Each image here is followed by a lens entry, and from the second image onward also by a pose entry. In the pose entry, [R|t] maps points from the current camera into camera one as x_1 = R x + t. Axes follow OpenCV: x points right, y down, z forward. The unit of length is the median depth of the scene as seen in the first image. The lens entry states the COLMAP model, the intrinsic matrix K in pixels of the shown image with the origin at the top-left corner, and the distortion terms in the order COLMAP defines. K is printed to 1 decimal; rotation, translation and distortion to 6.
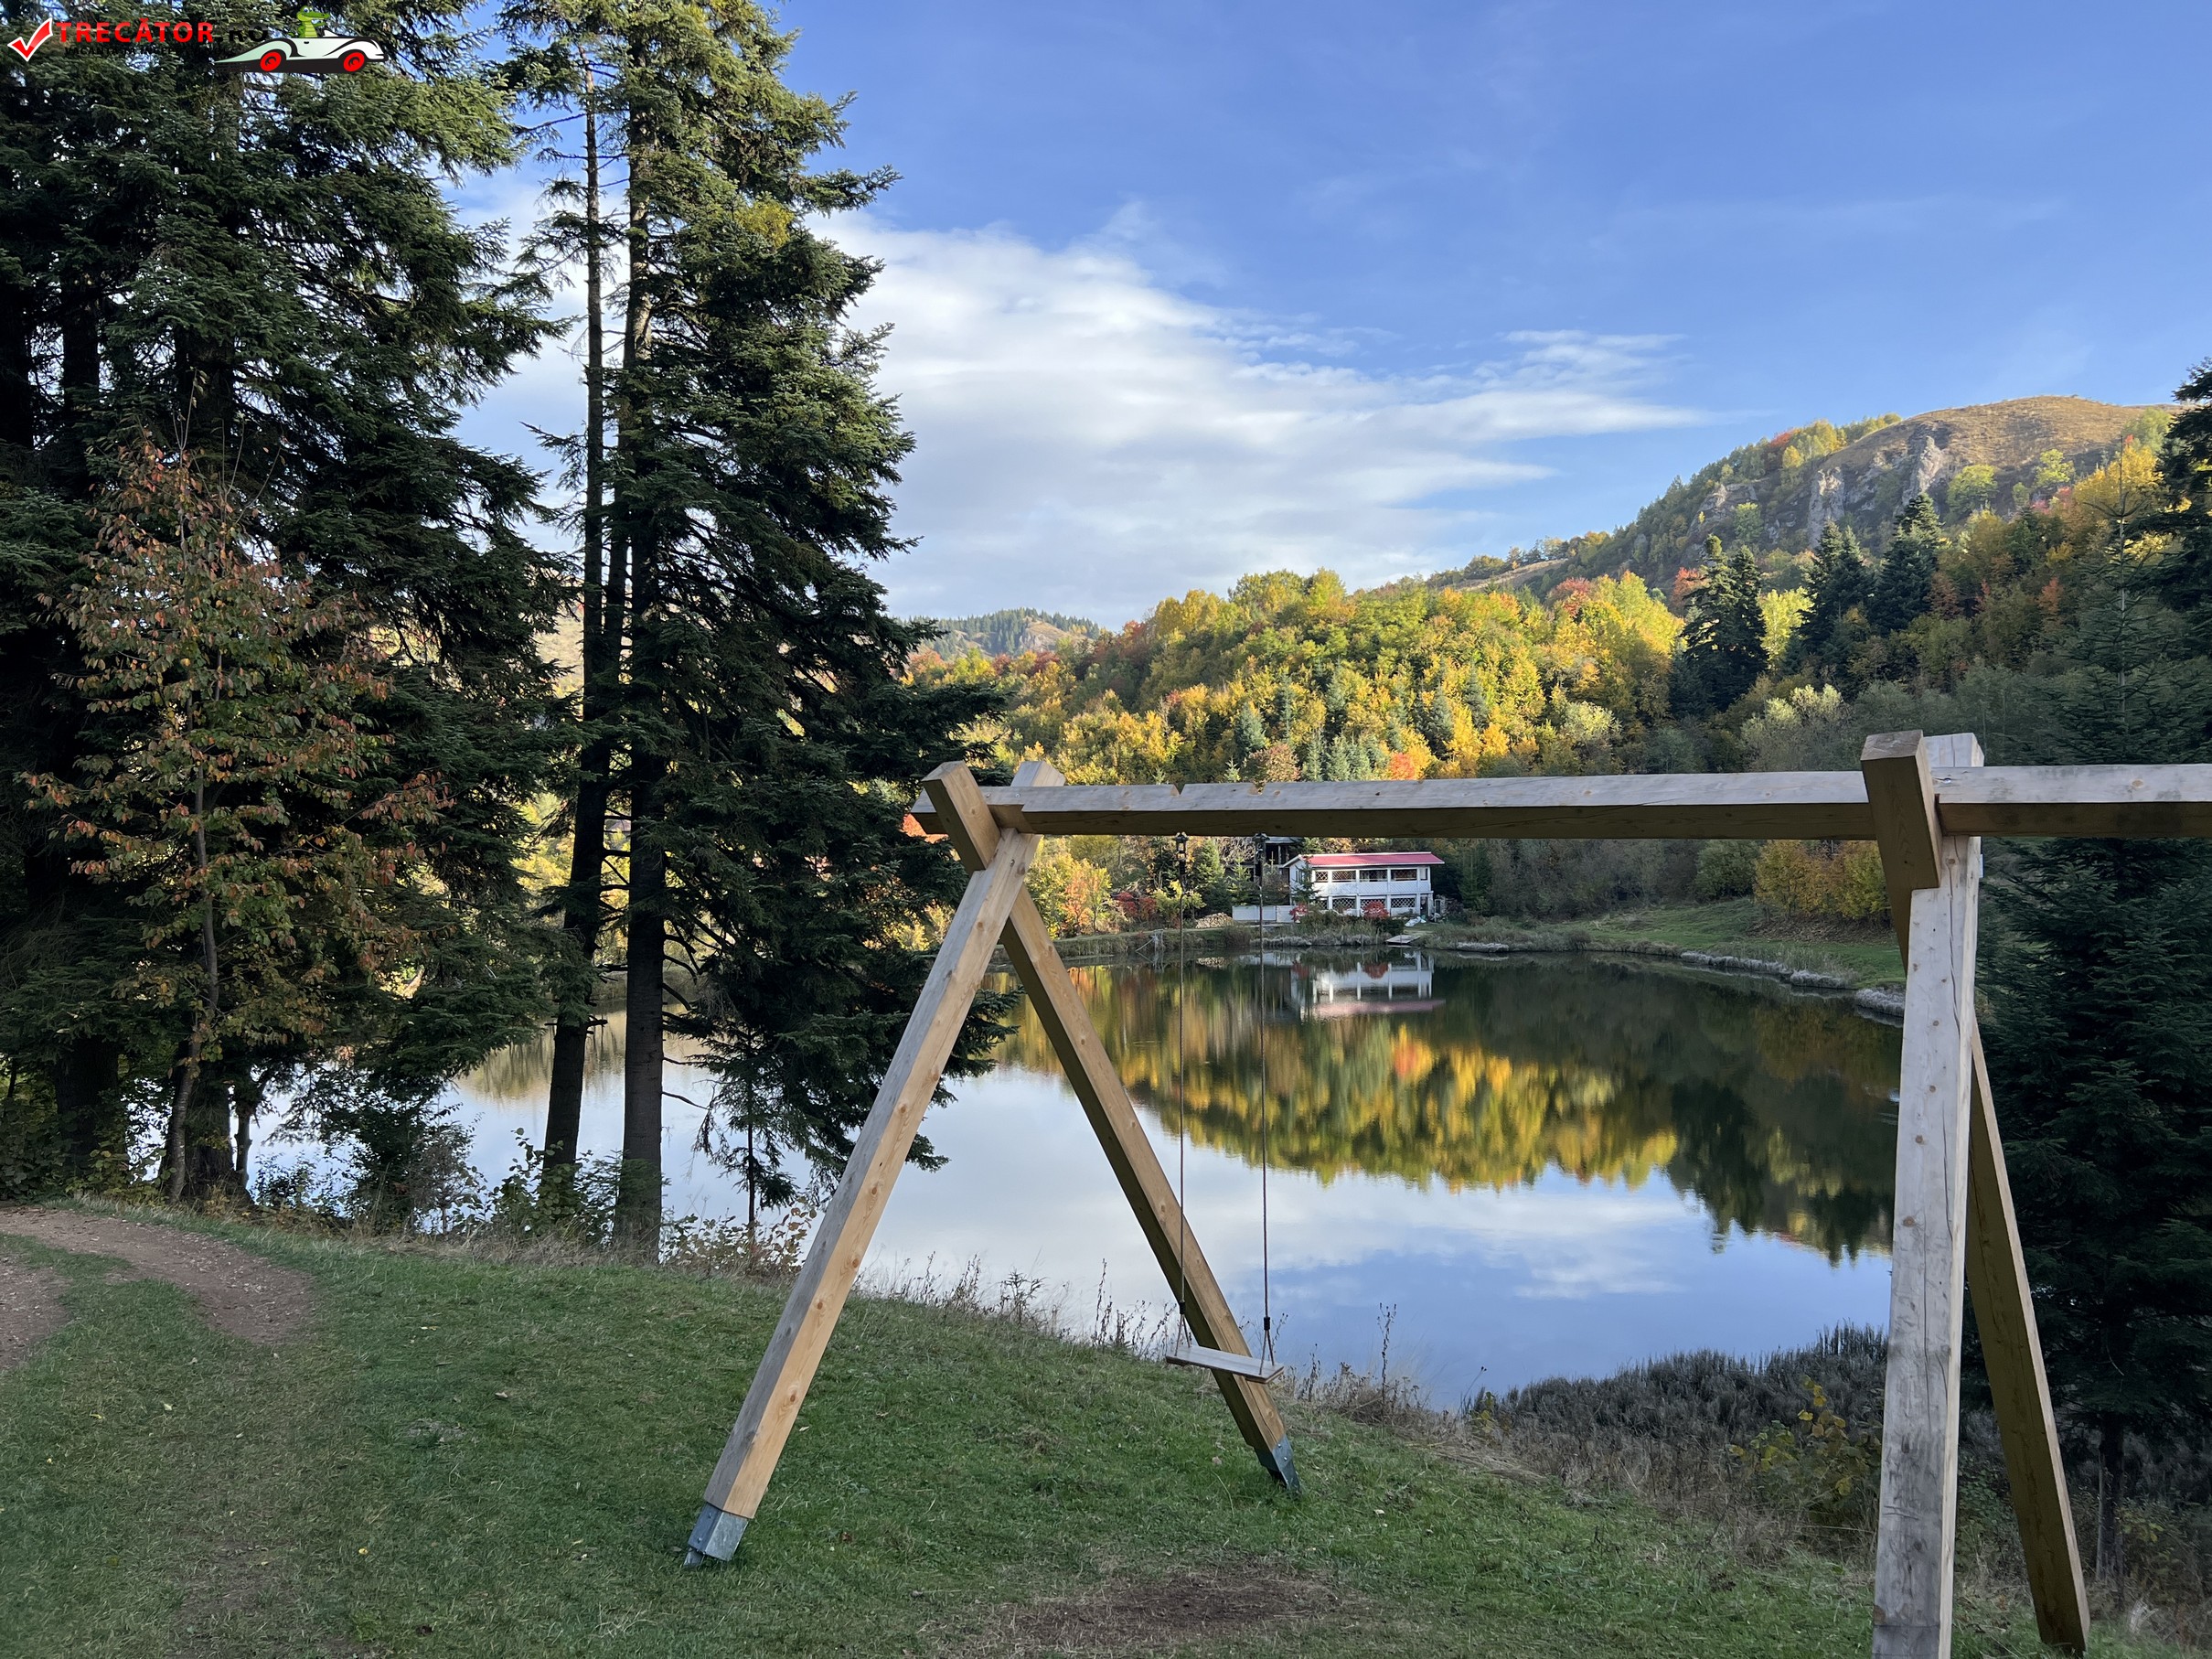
lens RADIAL K [[1678.5, 0, 1087.5], [0, 1678.5, 814.7], [0, 0, 1]] dist [0.053176, -0.047421]
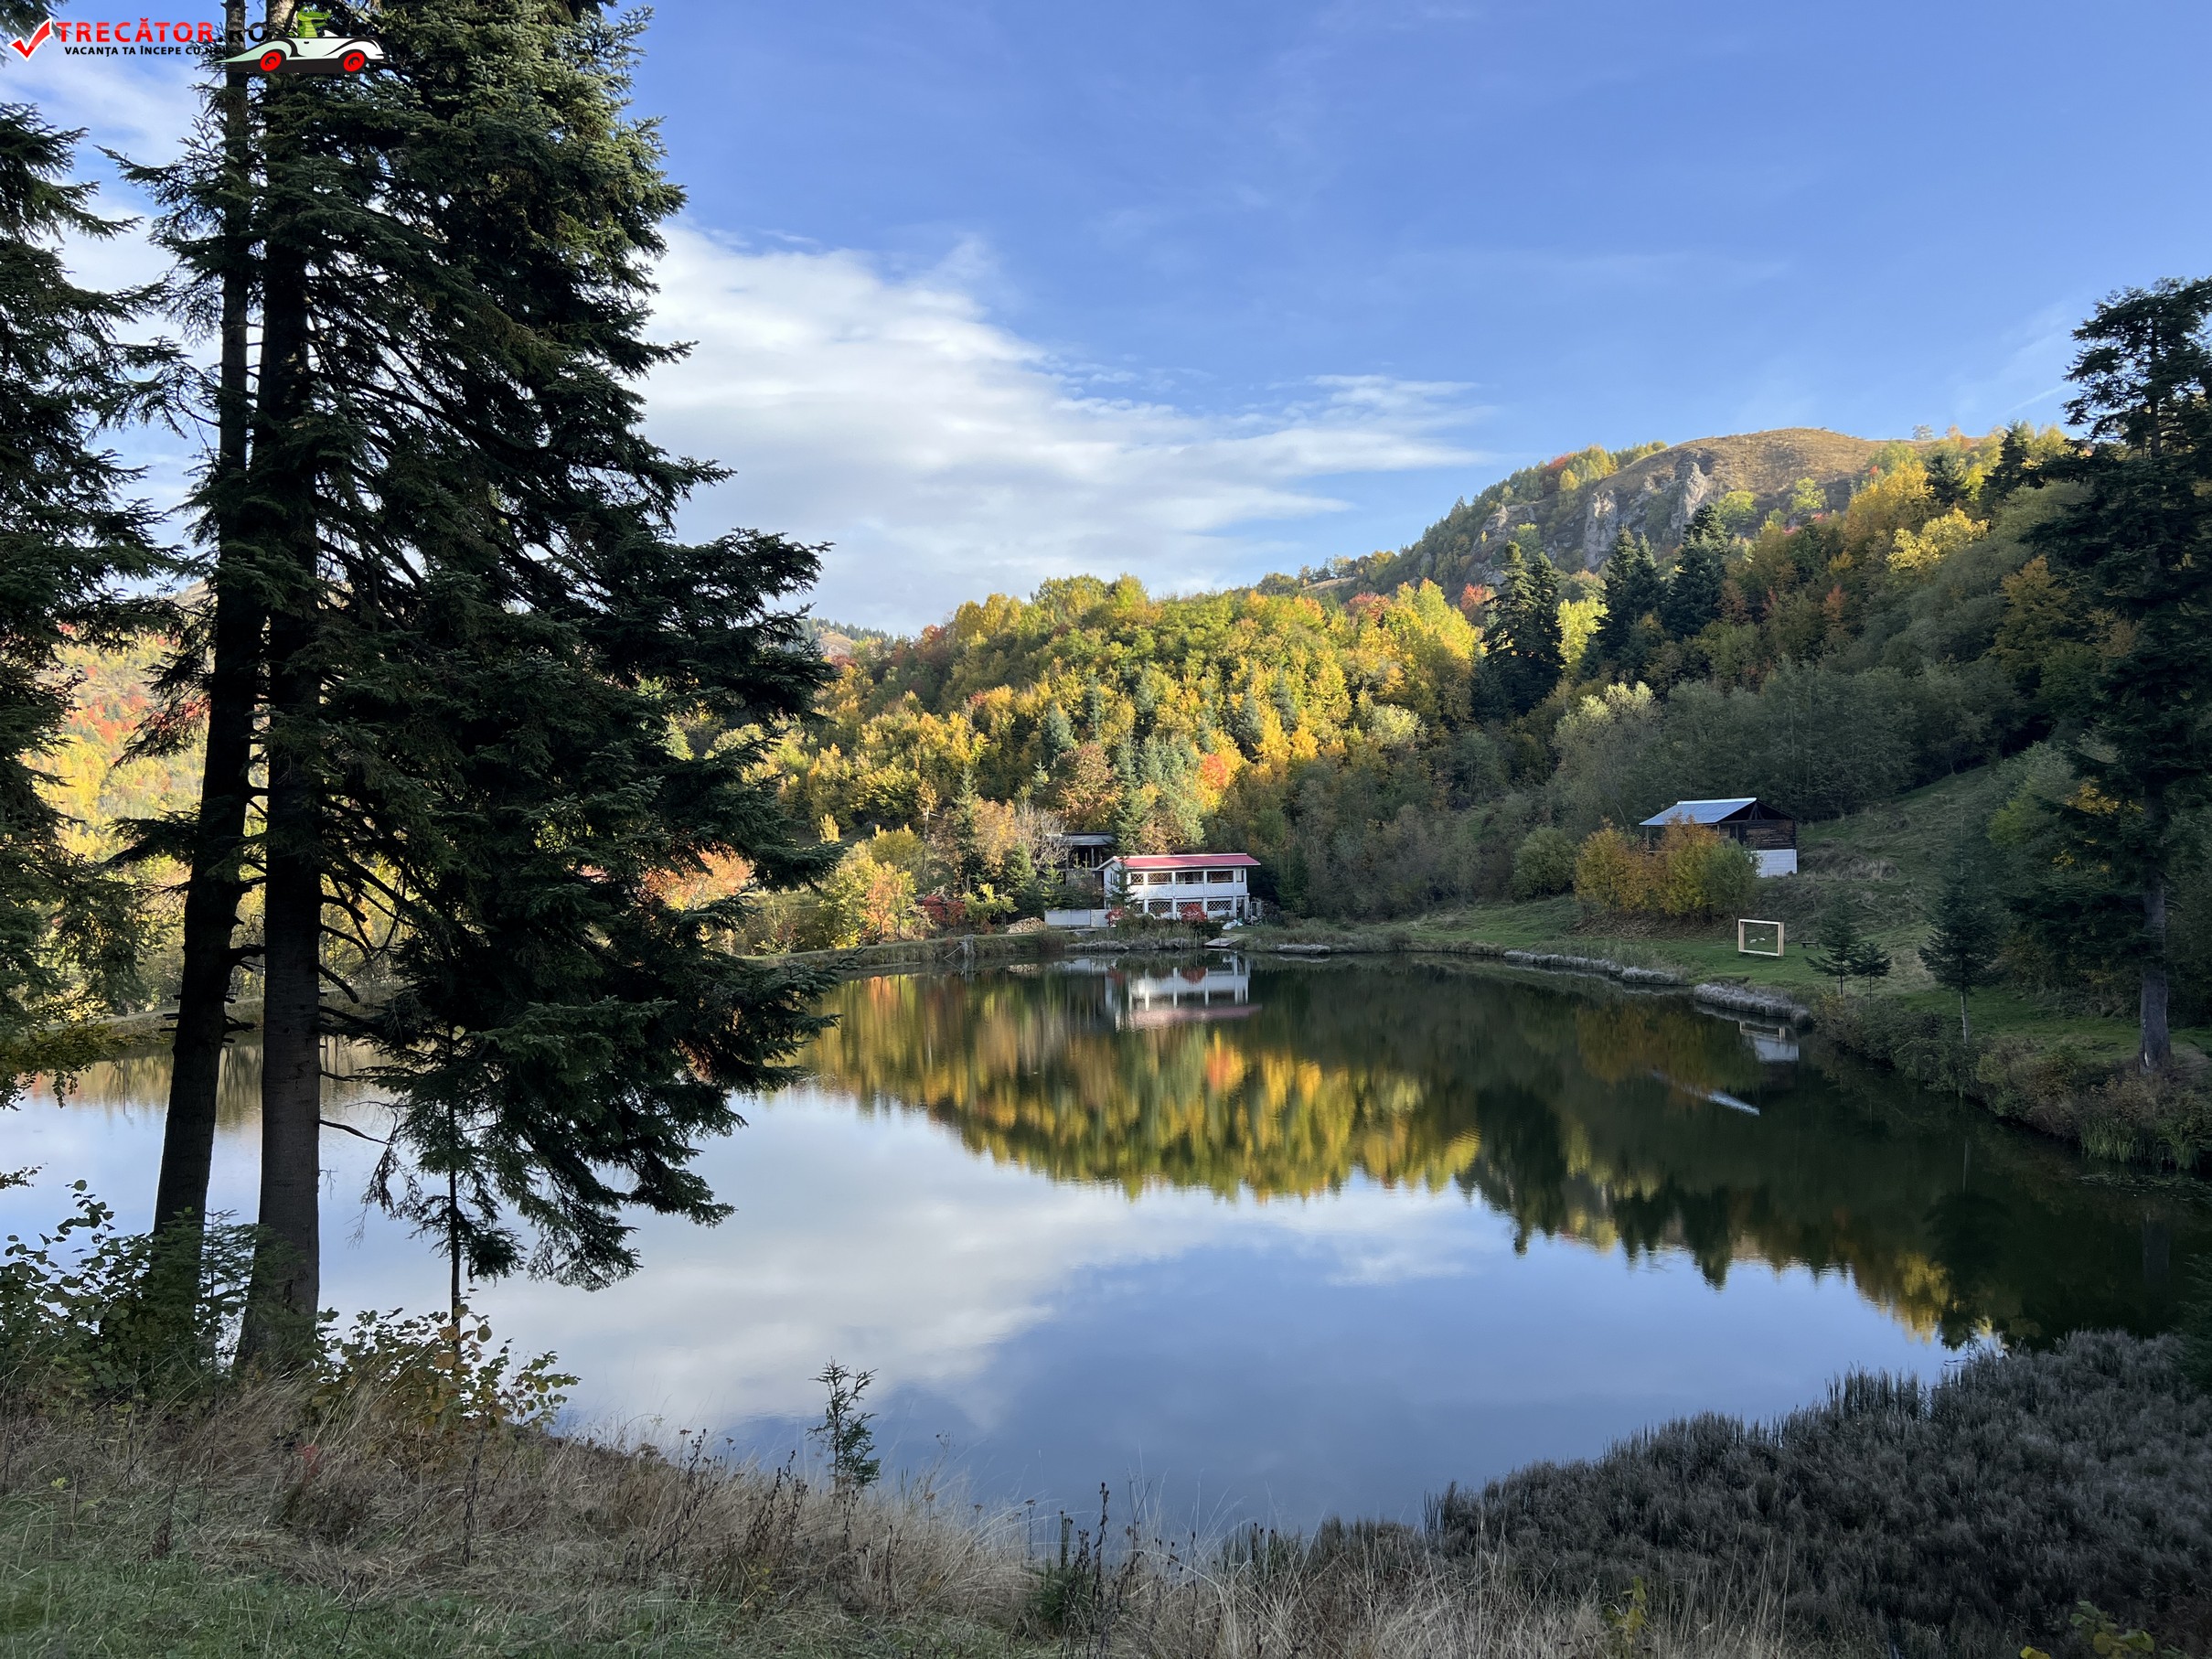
lens RADIAL K [[1678.5, 0, 1093.1], [0, 1678.5, 832.9], [0, 0, 1]] dist [0.053176, -0.047421]
pose [[0.992241, -0.002361, 0.124308, -0.003132], [0.002194, 0.999997, 0.001477, 0.006838], [-0.124311, -0.001193, 0.992243, 0.040147]]
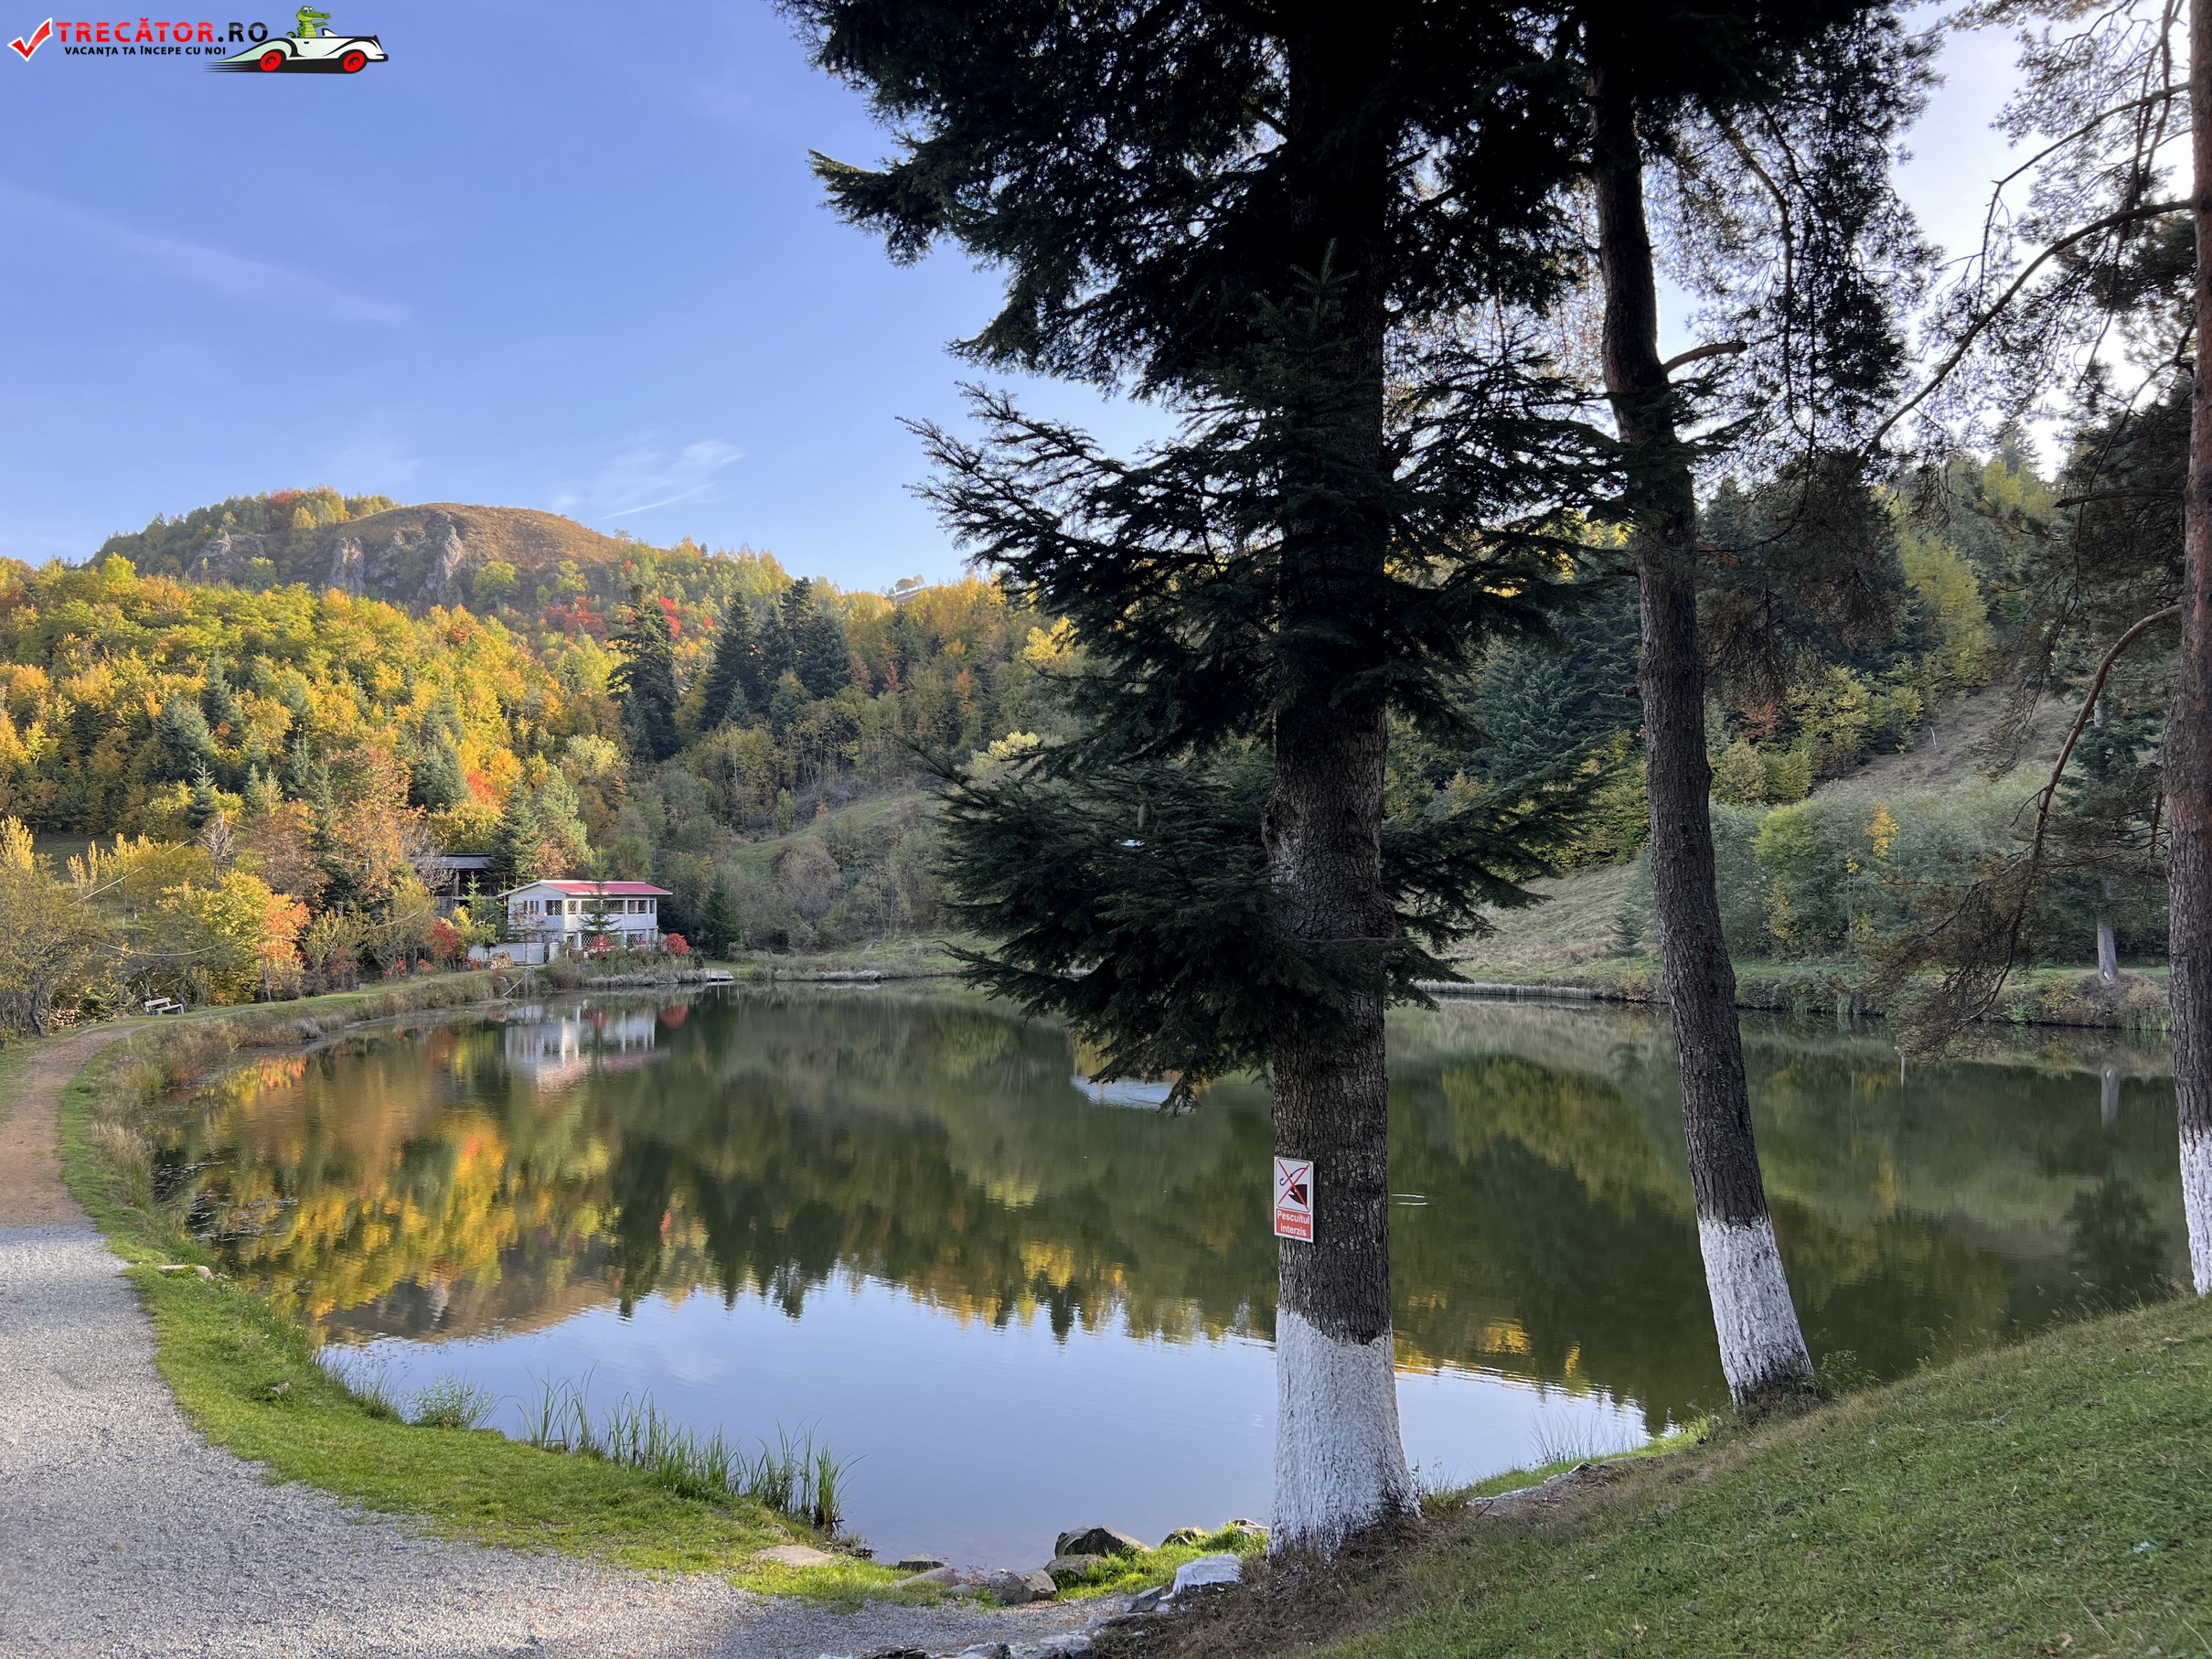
lens RADIAL K [[1678.5, 0, 1100.6], [0, 1678.5, 832.1], [0, 0, 1]] dist [0.053176, -0.047421]
pose [[0.585533, 0.045955, 0.809345, -0.291172], [-0.011226, 0.998756, -0.048588, 0.028285], [-0.810571, 0.019365, 0.585321, 0.227177]]
